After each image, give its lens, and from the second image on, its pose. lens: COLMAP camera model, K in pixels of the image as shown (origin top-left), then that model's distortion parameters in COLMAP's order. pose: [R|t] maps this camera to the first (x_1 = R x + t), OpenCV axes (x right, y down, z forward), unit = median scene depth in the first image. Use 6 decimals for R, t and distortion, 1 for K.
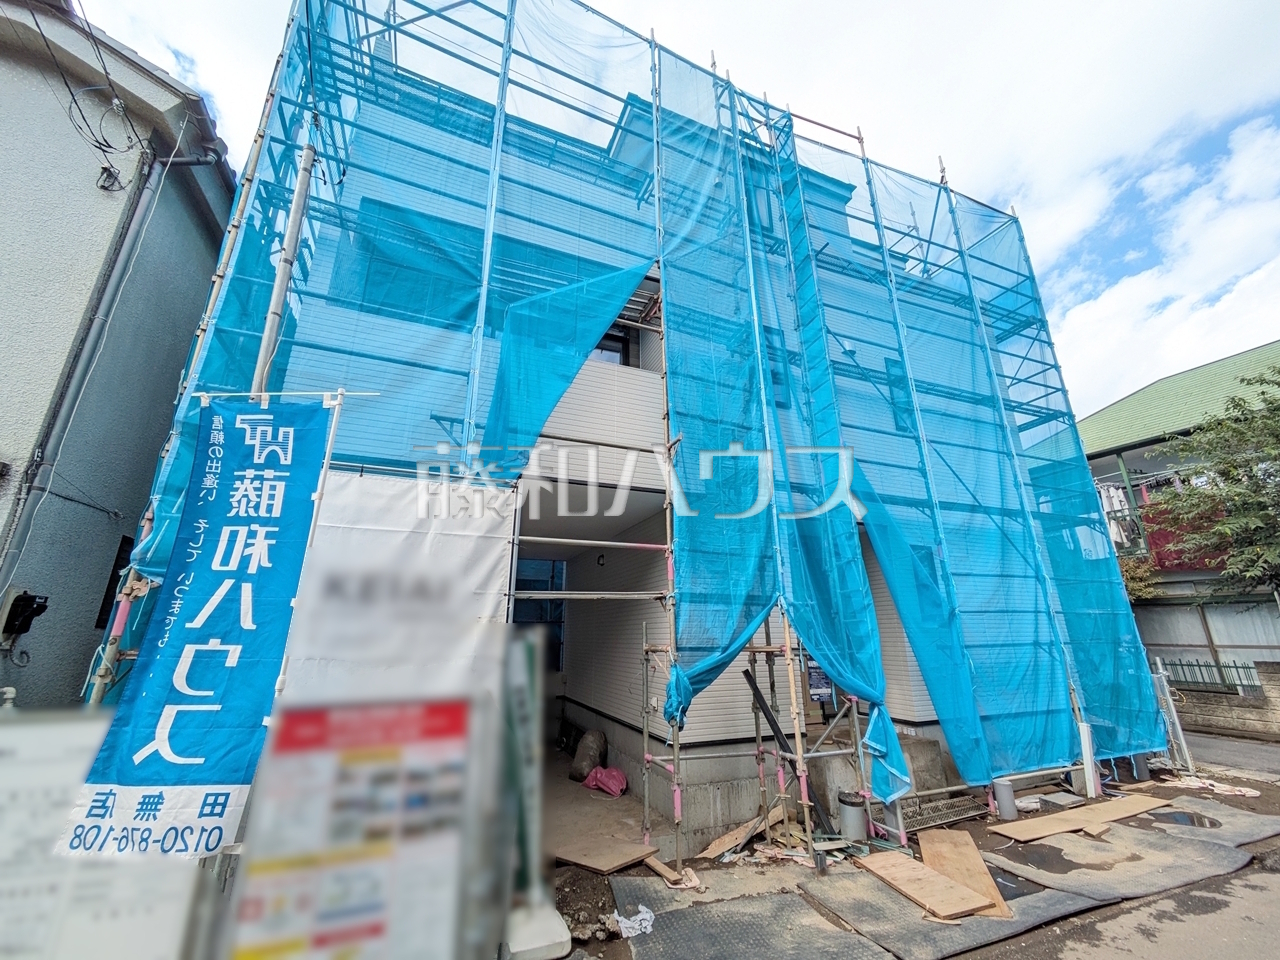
lens RADIAL K [[505.1, 0, 640.0], [0, 505.1, 480.0], [0, 0, 1]] dist [0.004056, 0.000358]
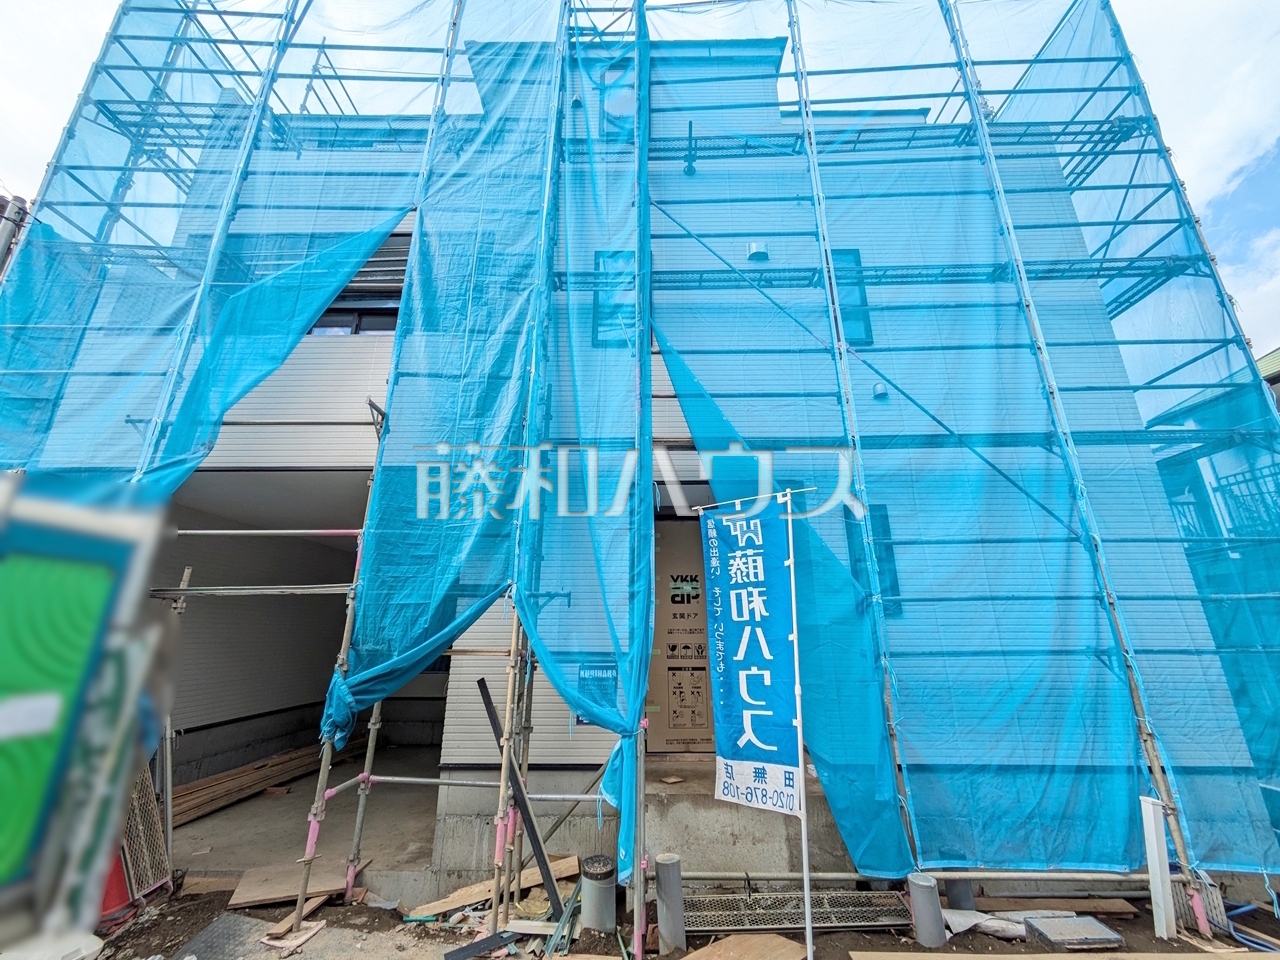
lens RADIAL K [[505.1, 0, 640.0], [0, 505.1, 480.0], [0, 0, 1]] dist [0.004056, 0.000358]
pose [[0.921031, -0.108604, -0.374042, 0.649975], [0.111096, 0.993697, -0.014960, 0.087950], [0.373309, -0.027776, 0.927291, 0.307899]]
